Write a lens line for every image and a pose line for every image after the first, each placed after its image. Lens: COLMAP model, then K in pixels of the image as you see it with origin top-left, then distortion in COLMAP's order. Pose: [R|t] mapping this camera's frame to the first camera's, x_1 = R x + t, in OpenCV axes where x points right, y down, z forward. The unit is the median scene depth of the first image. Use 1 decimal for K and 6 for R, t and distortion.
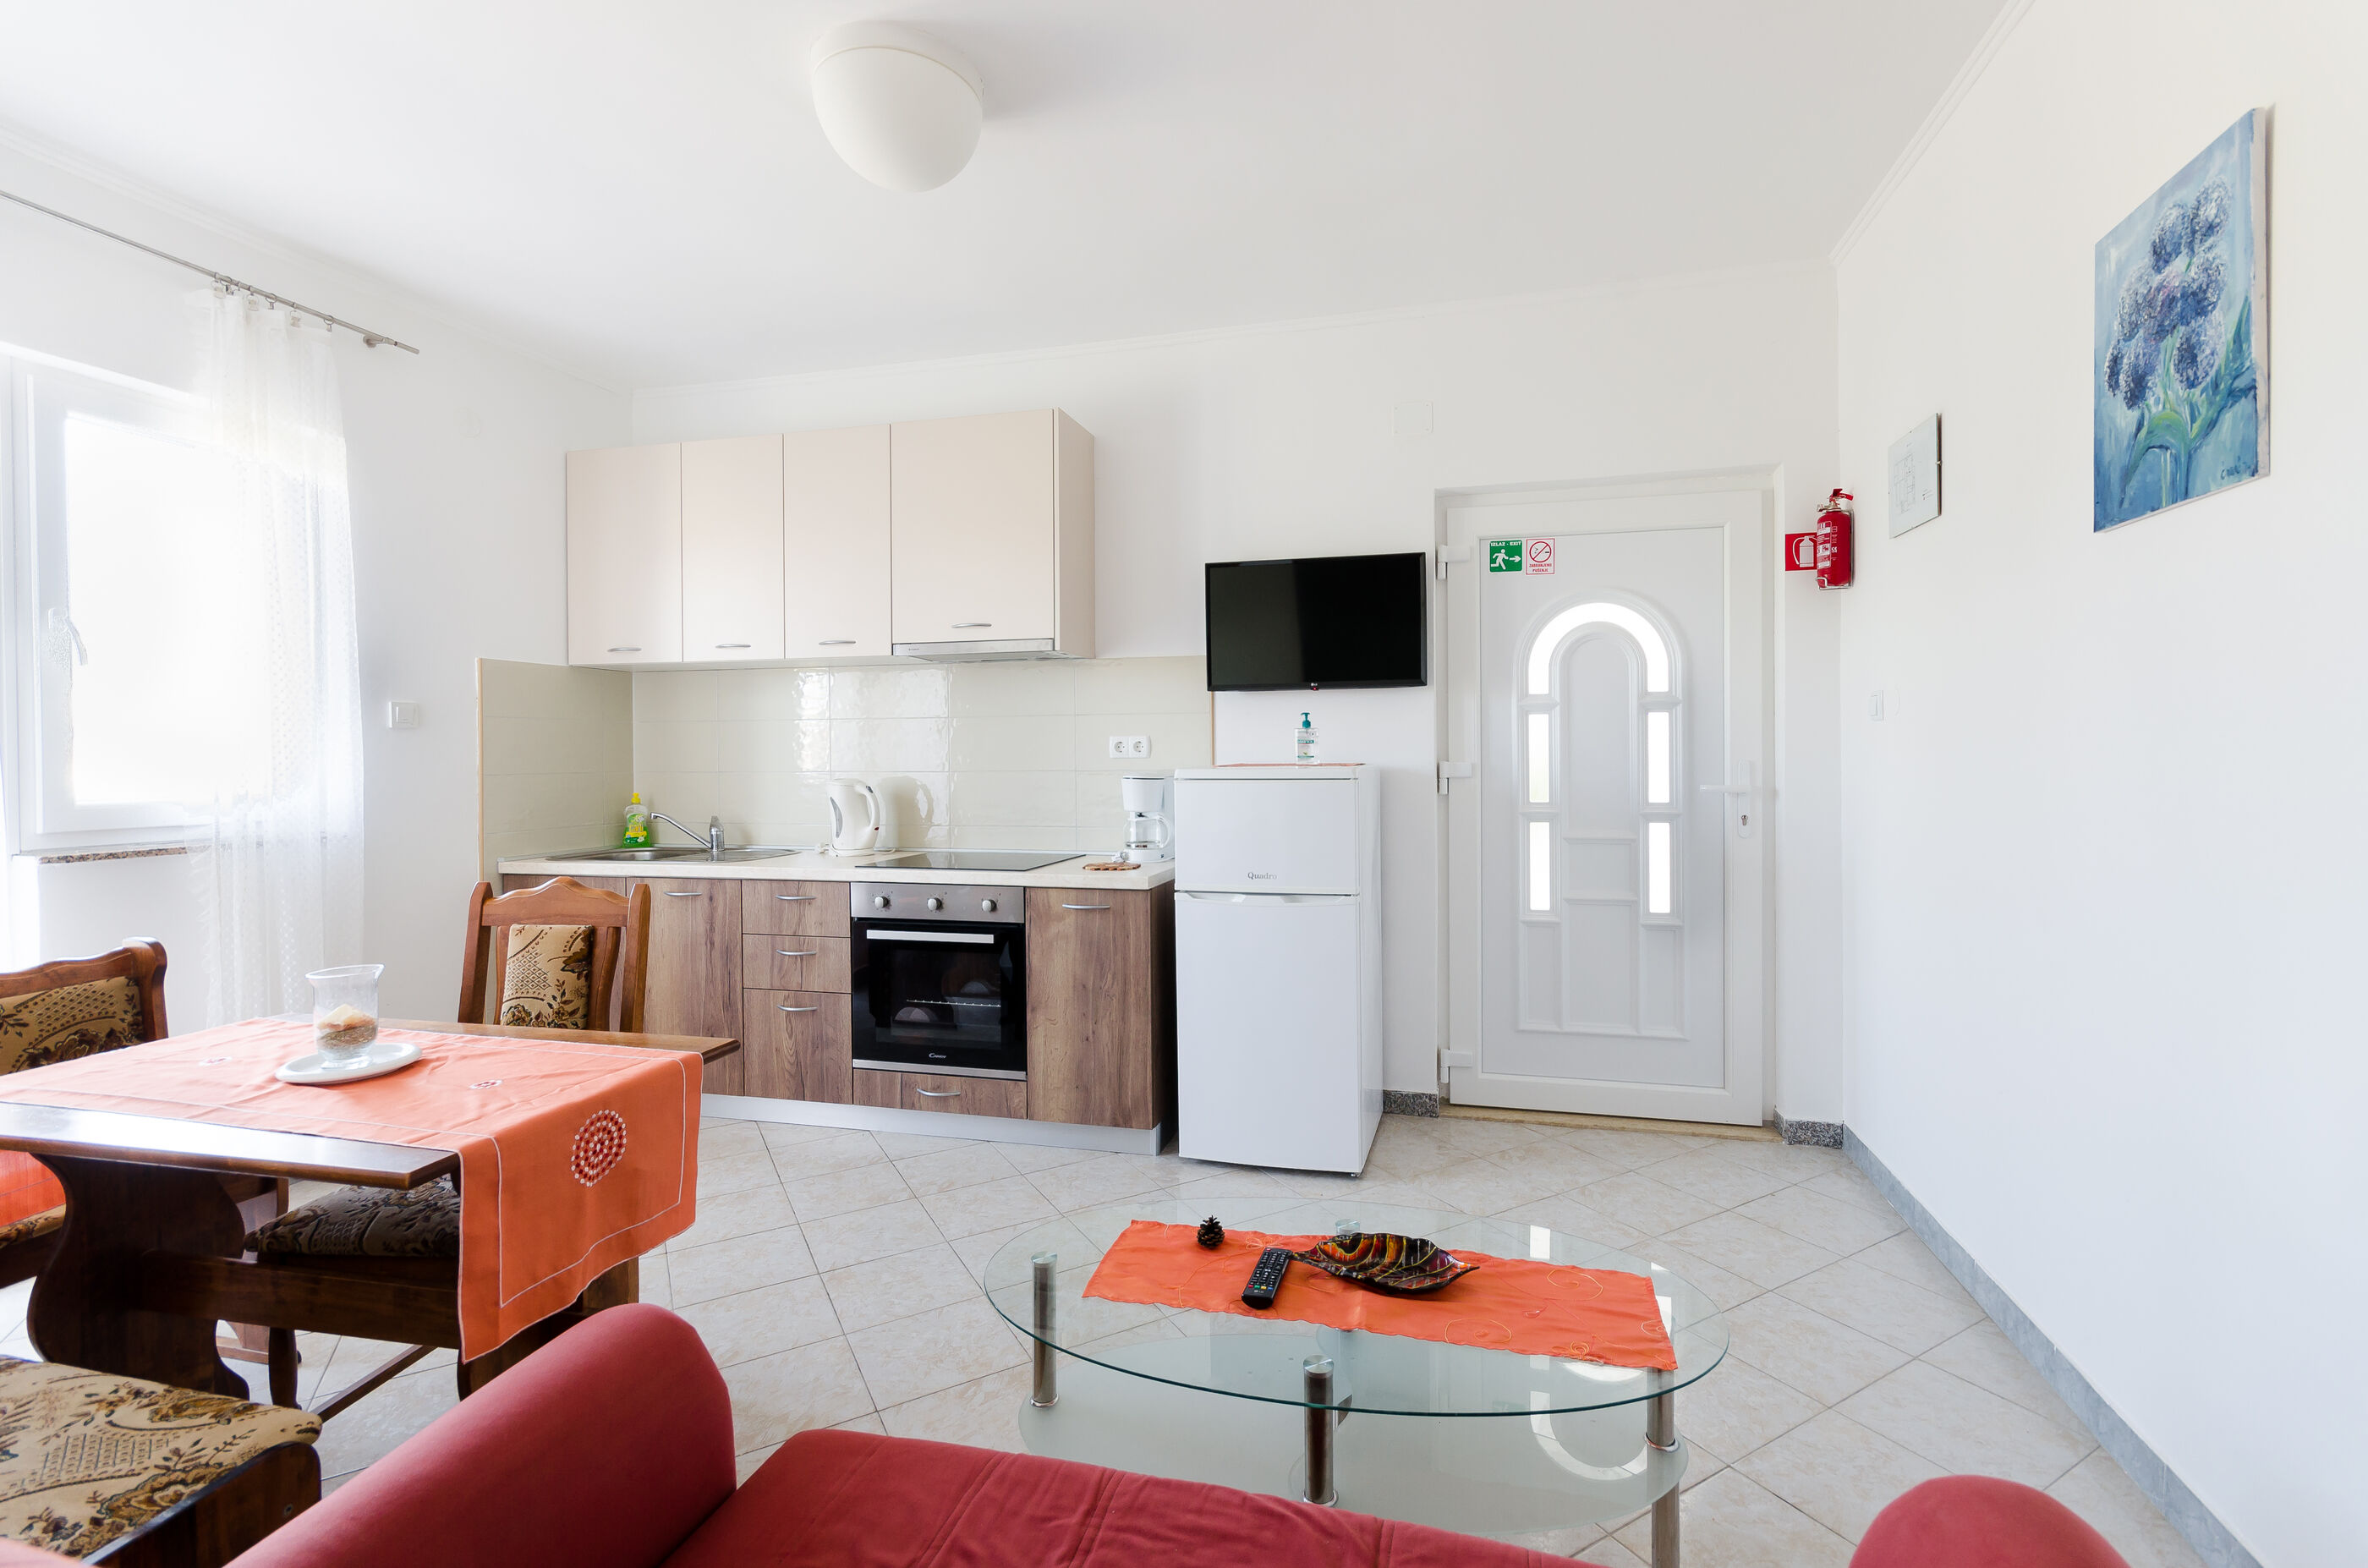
lens RADIAL K [[1078.2, 0, 1191.0], [0, 1078.2, 759.7], [0, 0, 1]] dist [-0.003151, -0.000056]
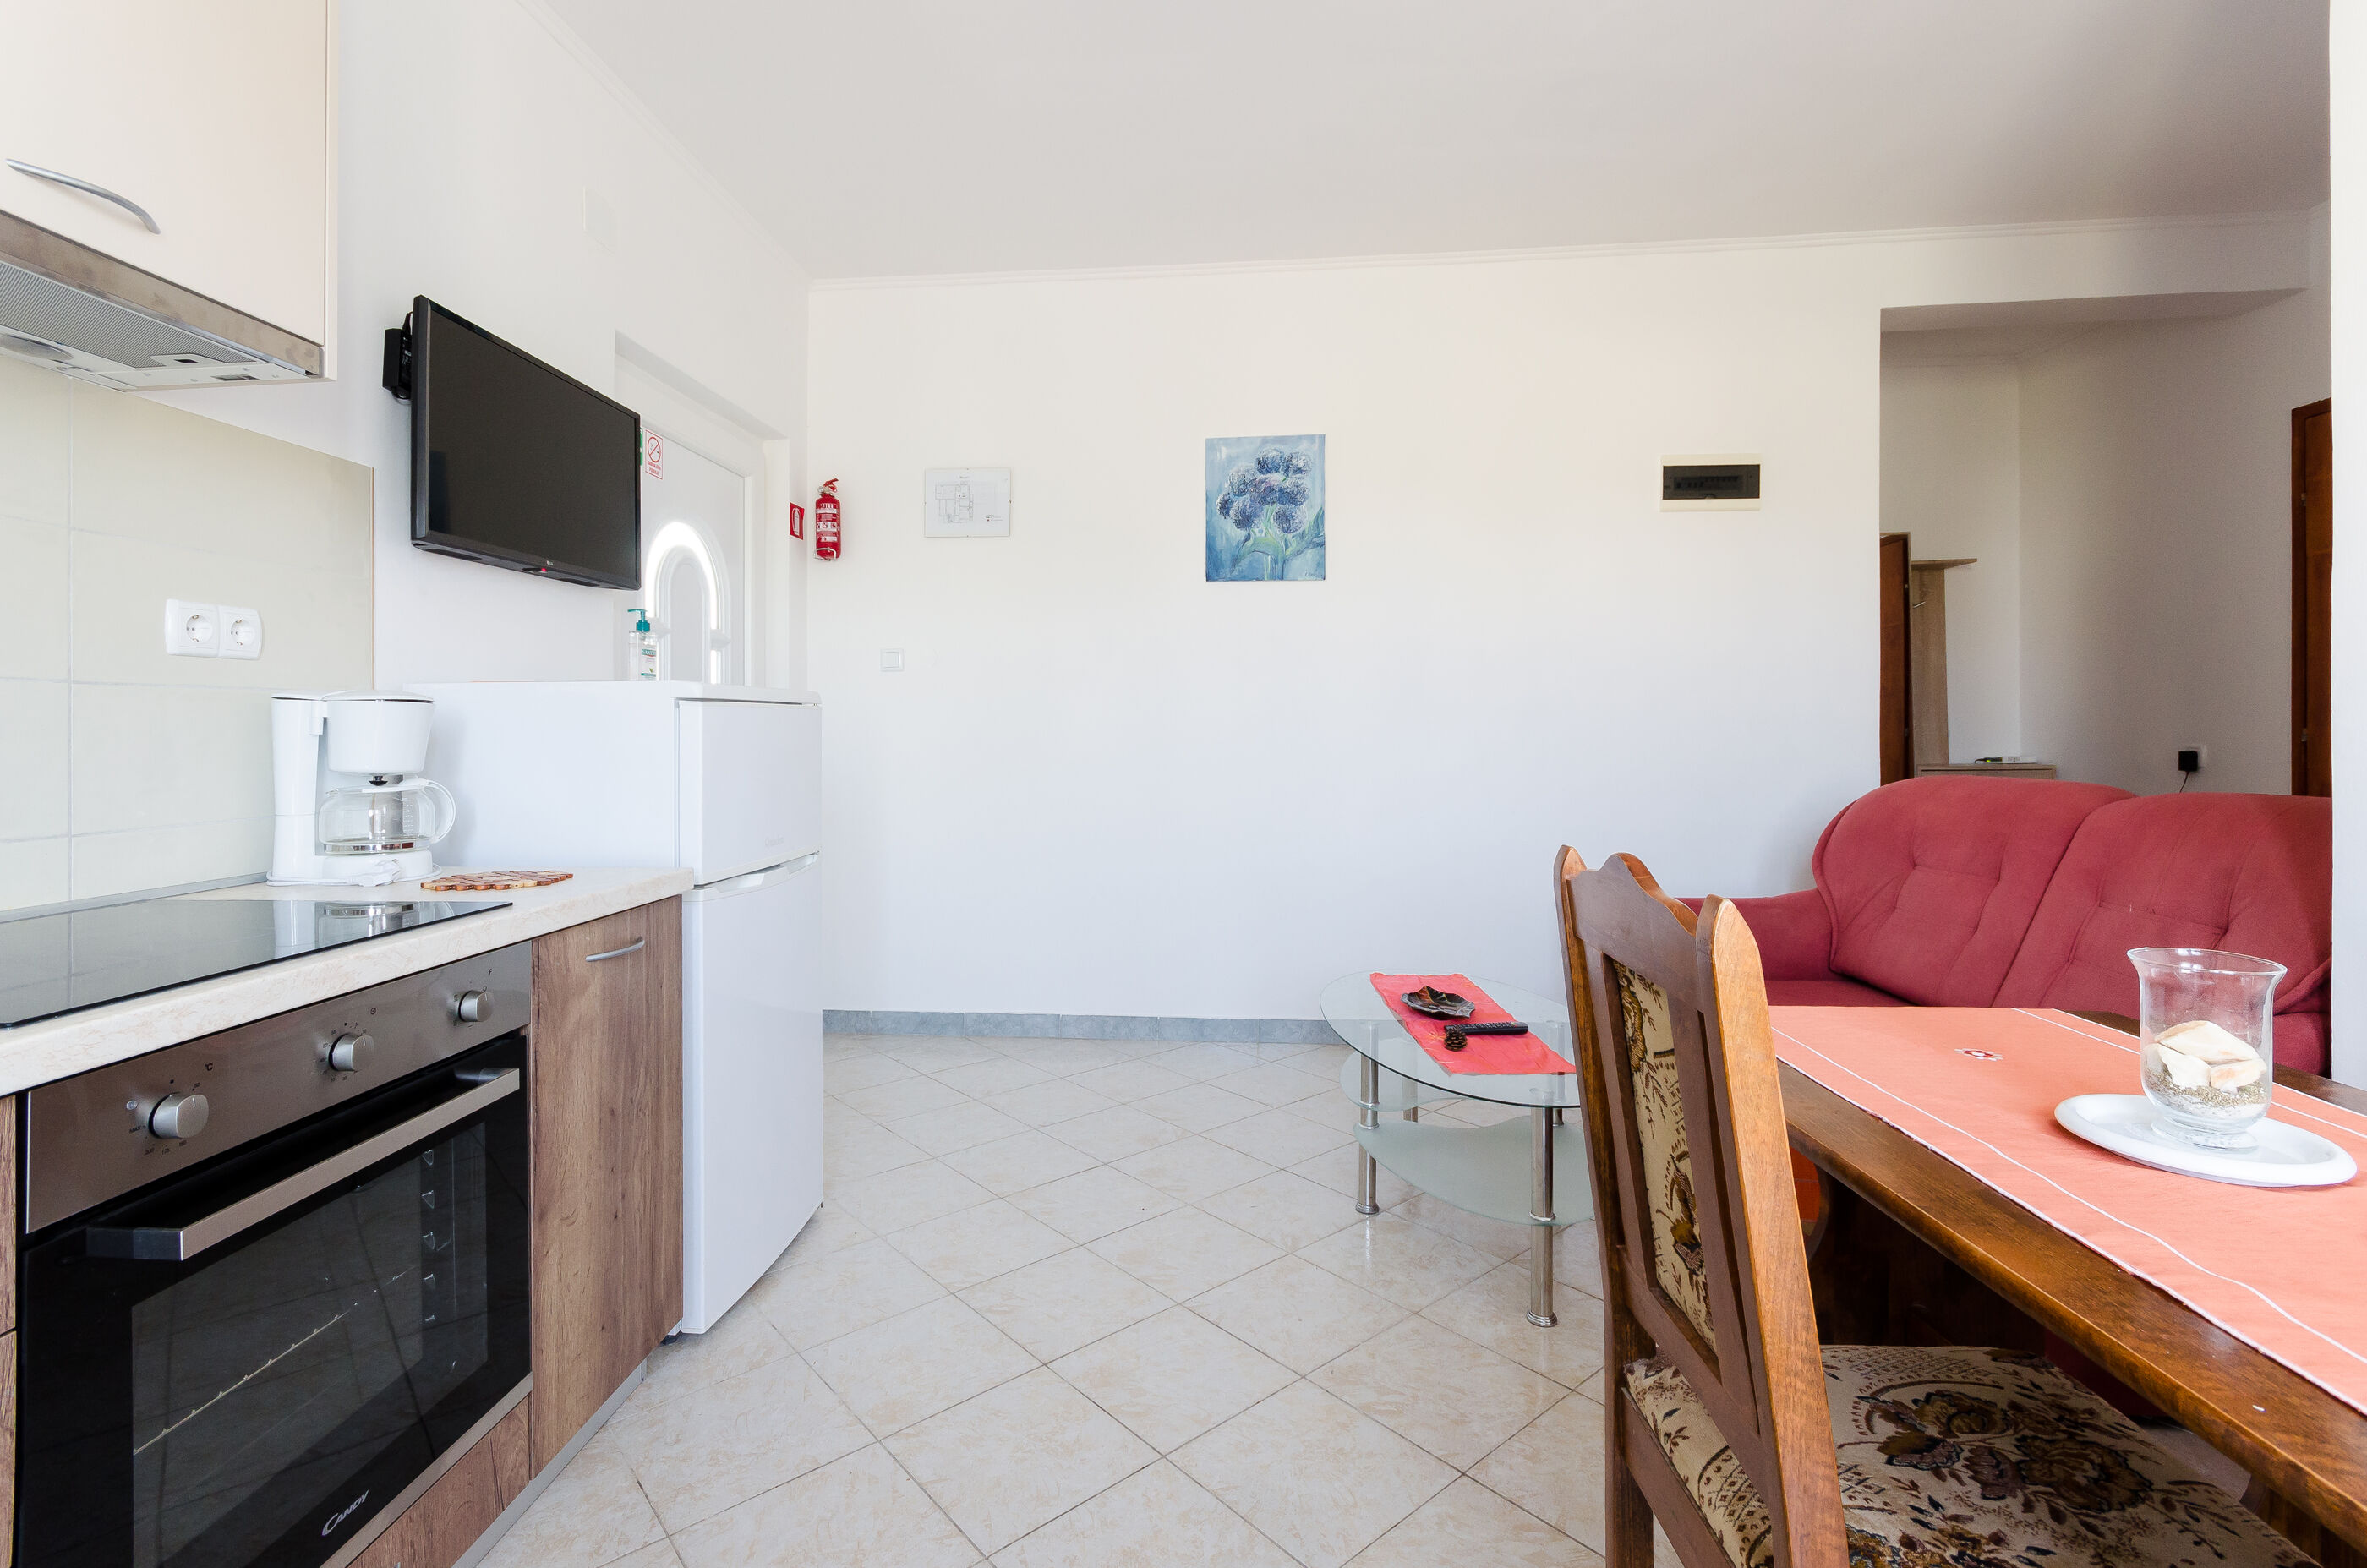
lens RADIAL K [[1077.7, 0, 1169.2], [0, 1077.7, 733.8], [0, 0, 1]] dist [-0.003151, -0.000056]
pose [[-0.198870, 0.005976, 0.980008, -0.658495], [0.018781, 0.999821, -0.002286, 0.044318], [-0.979846, 0.017951, -0.198947, 0.877448]]
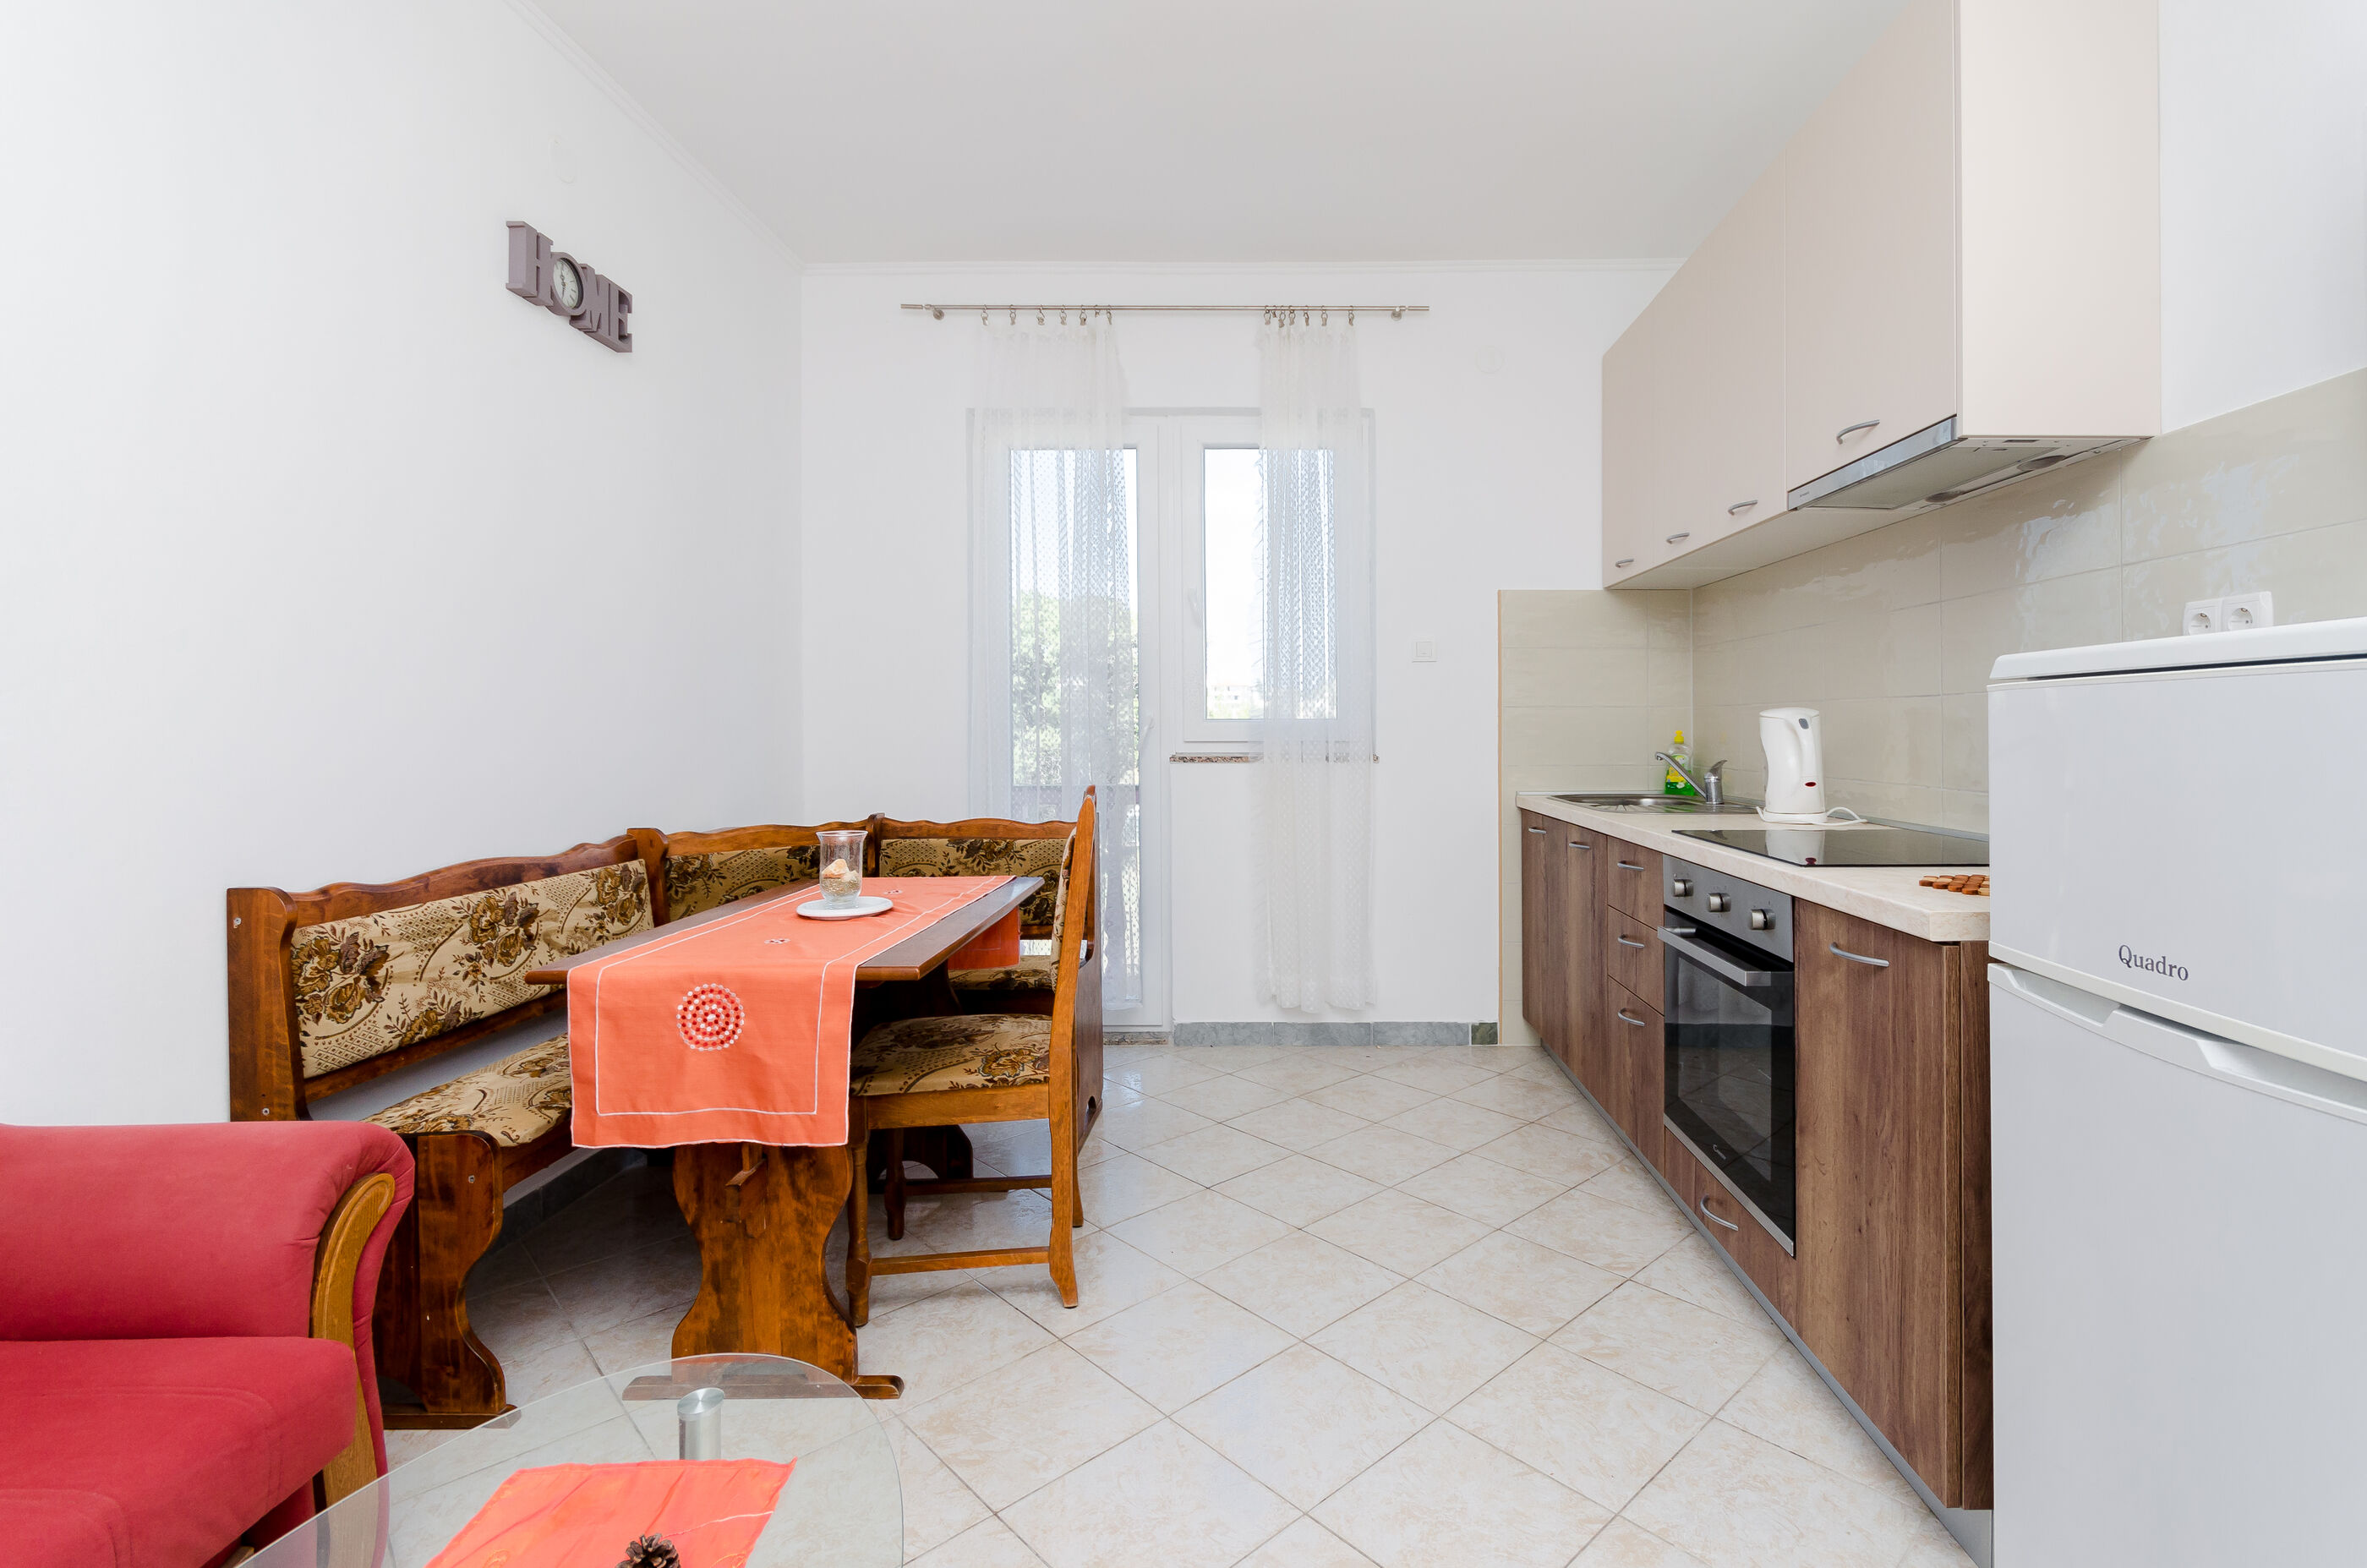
lens RADIAL K [[1077.7, 0, 1289.9], [0, 1077.7, 729.0], [0, 0, 1]] dist [-0.003151, -0.000056]
pose [[0.261921, 0.008271, -0.965054, 0.310439], [-0.007263, 0.999952, 0.006599, 0.035312], [0.965062, 0.005281, 0.261968, 0.651075]]
